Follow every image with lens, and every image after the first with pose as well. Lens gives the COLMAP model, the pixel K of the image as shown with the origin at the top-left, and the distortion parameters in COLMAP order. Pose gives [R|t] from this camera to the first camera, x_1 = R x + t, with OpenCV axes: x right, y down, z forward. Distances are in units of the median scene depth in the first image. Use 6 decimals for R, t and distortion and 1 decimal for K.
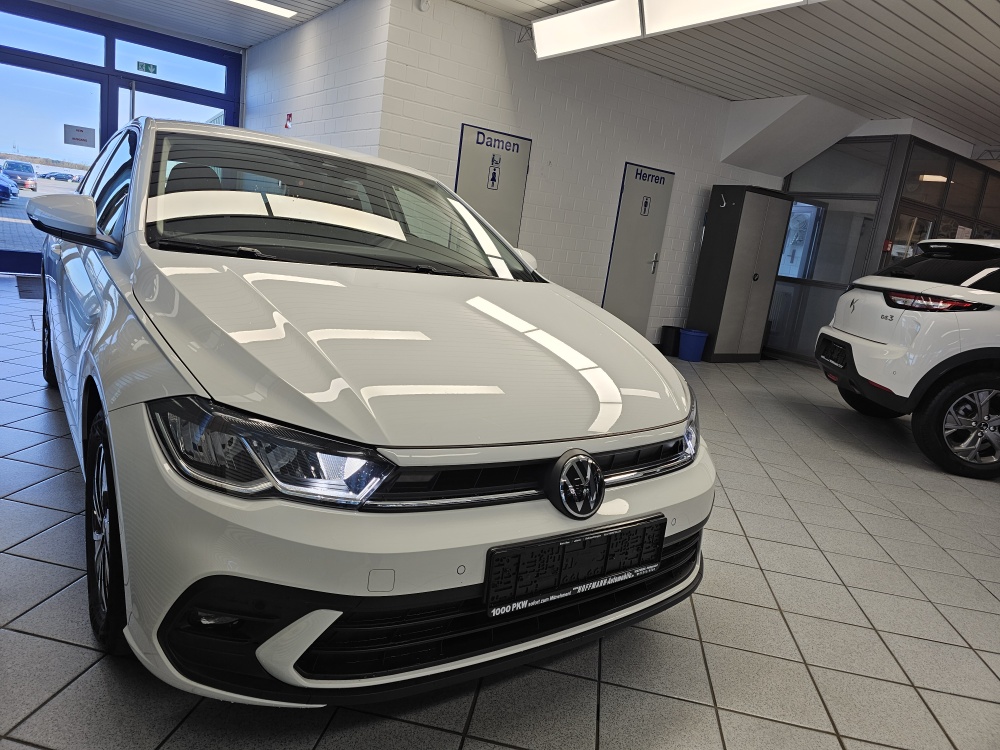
lens RADIAL K [[673.3, 0, 501.0], [0, 673.3, 373.7], [0, 0, 1]] dist [0.031030, -0.021400]
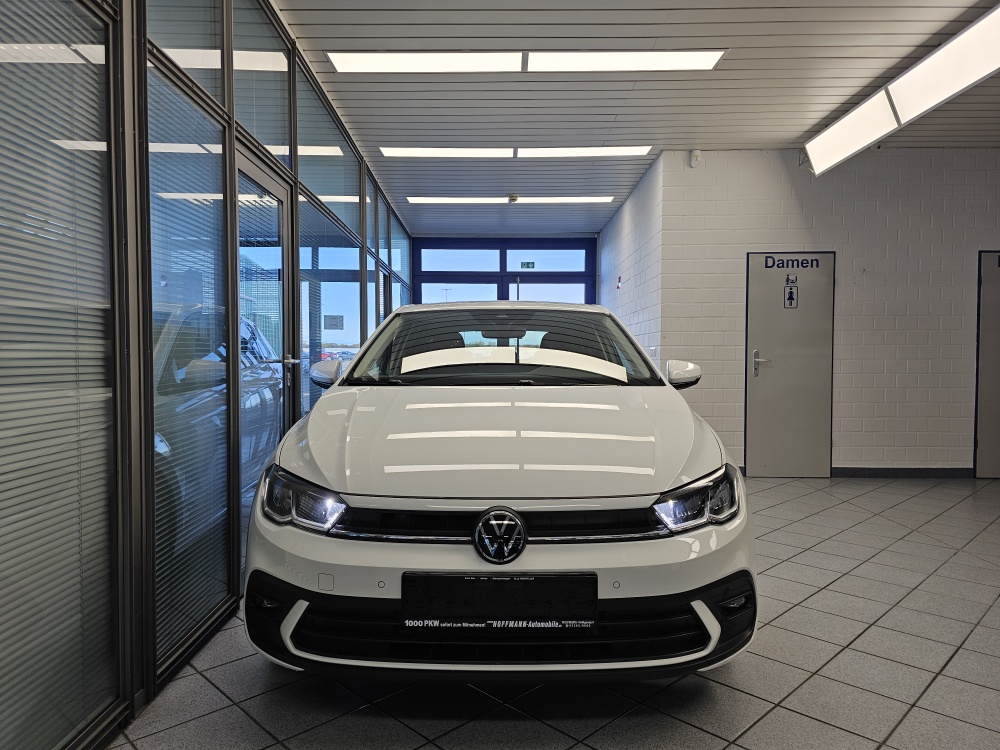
lens RADIAL K [[673.3, 0, 498.8], [0, 673.3, 376.7], [0, 0, 1]] dist [0.031030, -0.021400]
pose [[0.799134, -0.110781, -0.590858, 0.225379], [-0.017289, 0.978232, -0.206793, 0.035155], [0.600905, 0.175471, 0.779823, -0.002452]]
